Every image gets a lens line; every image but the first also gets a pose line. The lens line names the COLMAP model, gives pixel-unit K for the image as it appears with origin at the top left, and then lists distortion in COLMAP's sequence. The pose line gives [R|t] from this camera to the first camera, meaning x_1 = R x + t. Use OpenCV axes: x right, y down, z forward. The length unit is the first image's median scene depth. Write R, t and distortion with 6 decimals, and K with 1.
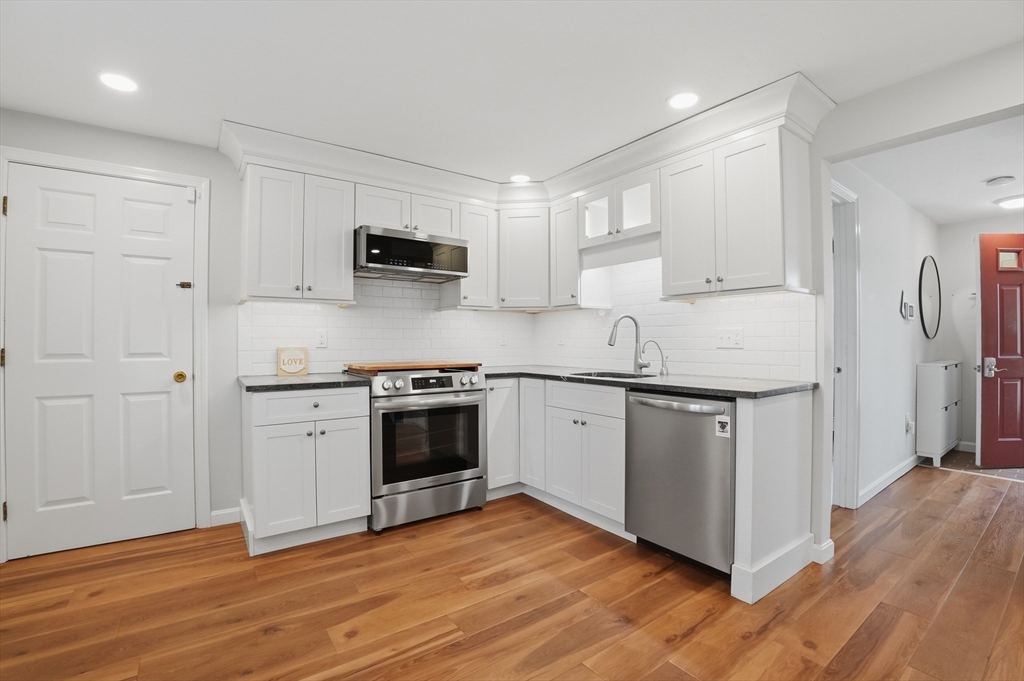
lens RADIAL K [[456.8, 0, 512.5], [0, 456.8, 345.3], [0, 0, 1]] dist [-0.070618, 0.014772]
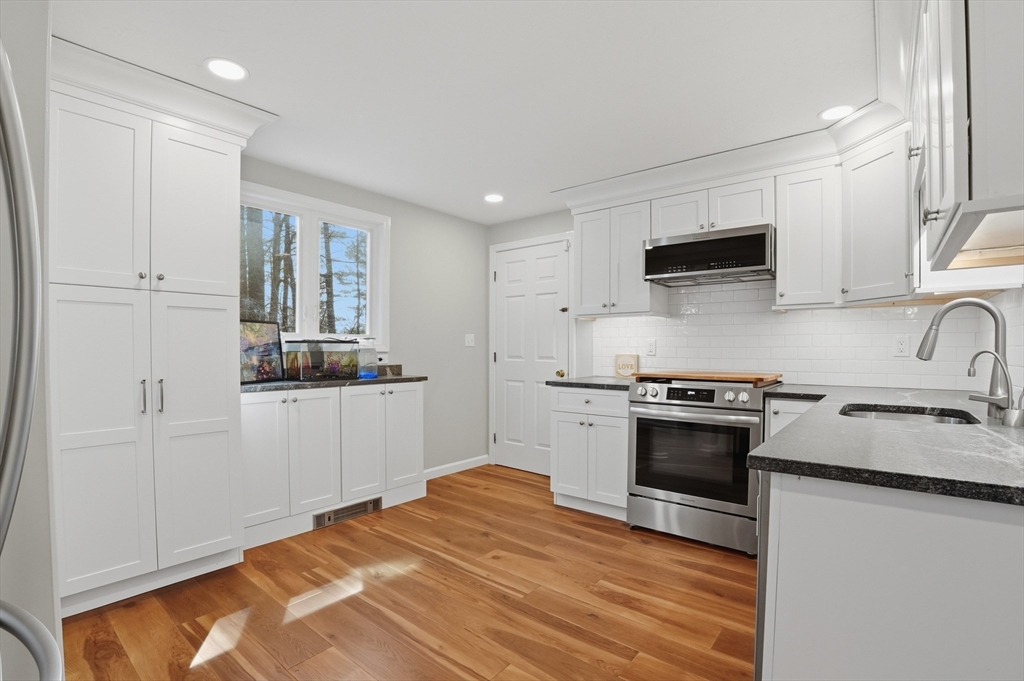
lens RADIAL K [[470.9, 0, 512.1], [0, 470.9, 368.1], [0, 0, 1]] dist [-0.075456, 0.016776]
pose [[0.253131, 0.041693, -0.966533, 0.722277], [-0.010482, 0.999130, 0.040354, -0.007137], [0.967375, -0.000084, 0.253348, 0.457857]]
